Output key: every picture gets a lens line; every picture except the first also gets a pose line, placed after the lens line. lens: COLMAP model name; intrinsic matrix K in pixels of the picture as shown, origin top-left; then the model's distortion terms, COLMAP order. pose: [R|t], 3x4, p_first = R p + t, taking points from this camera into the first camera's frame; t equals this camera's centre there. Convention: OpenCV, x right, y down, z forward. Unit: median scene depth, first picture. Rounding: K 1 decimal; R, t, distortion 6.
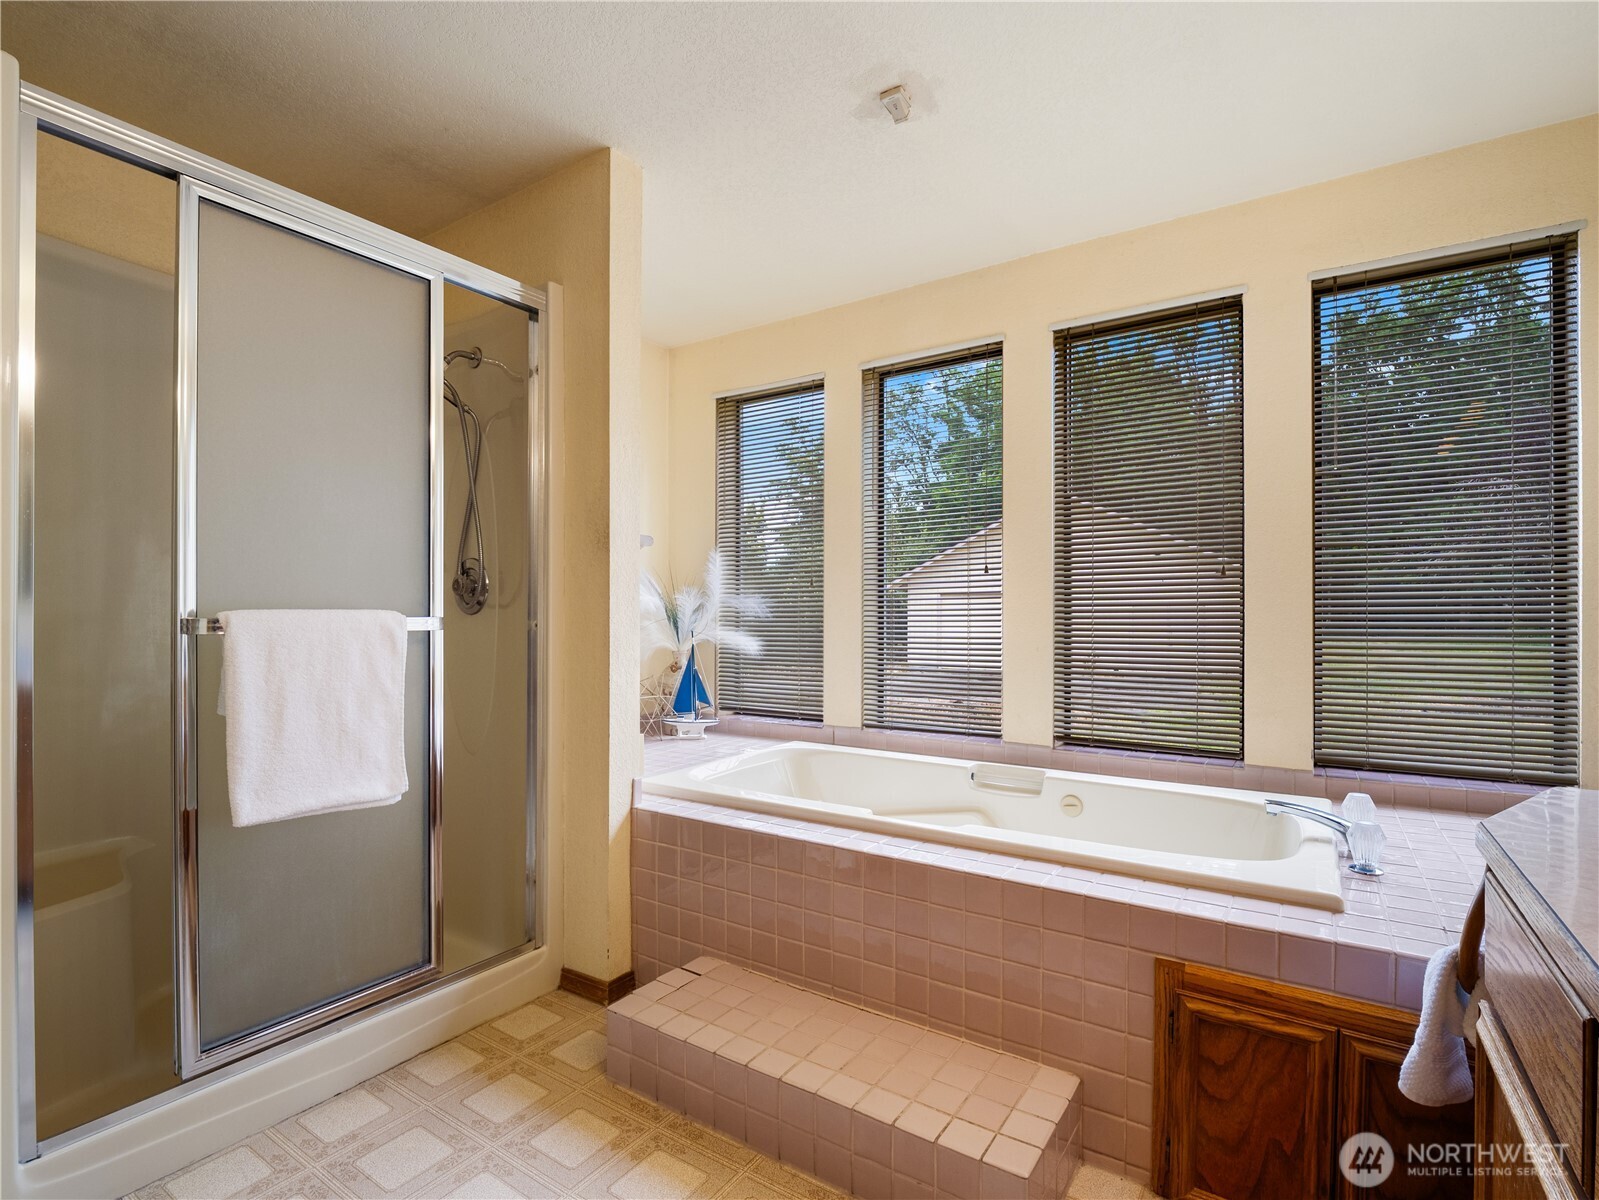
lens RADIAL K [[777.4, 0, 796.4], [0, 777.4, 615.1], [0, 0, 1]] dist [-0.015426, -0.000490]
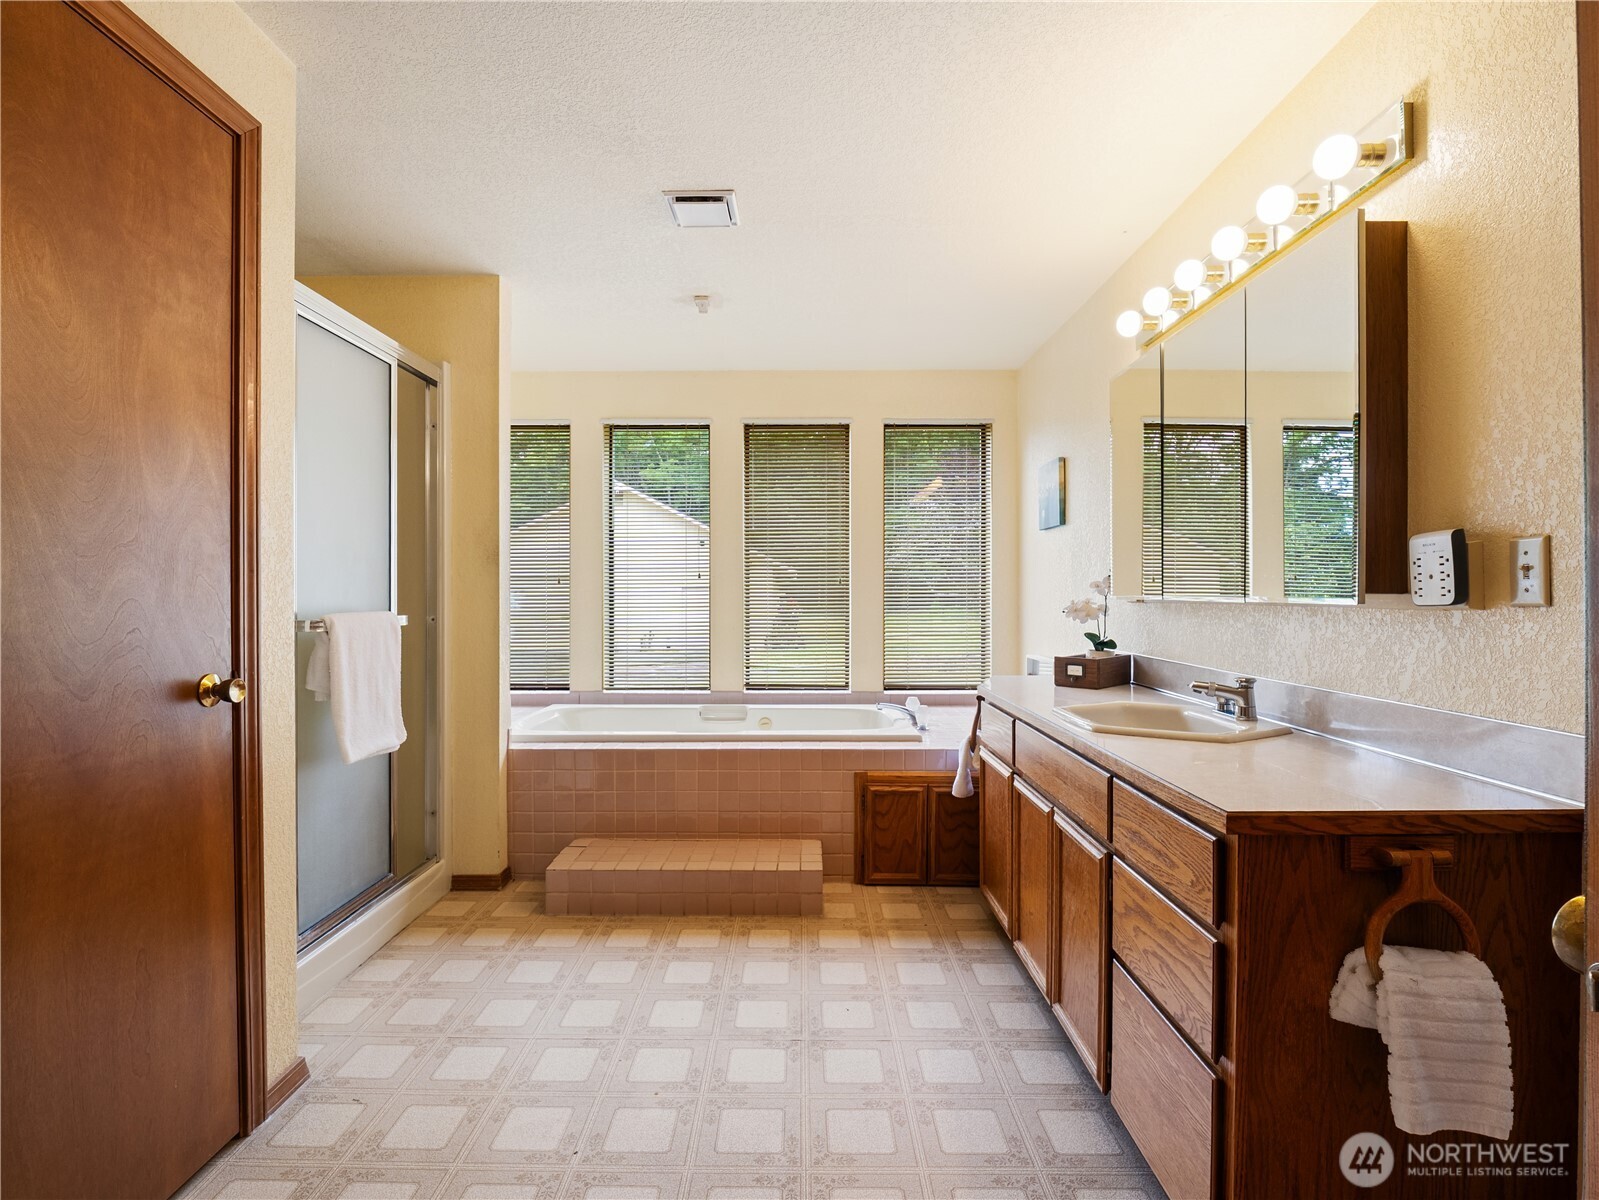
lens RADIAL K [[777.4, 0, 800.1], [0, 777.4, 598.0], [0, 0, 1]] dist [-0.015426, -0.000490]
pose [[0.831843, -0.002850, 0.555004, -0.675004], [0.001965, 0.999996, 0.002190, -0.030574], [-0.555007, -0.000731, 0.831845, -0.551295]]
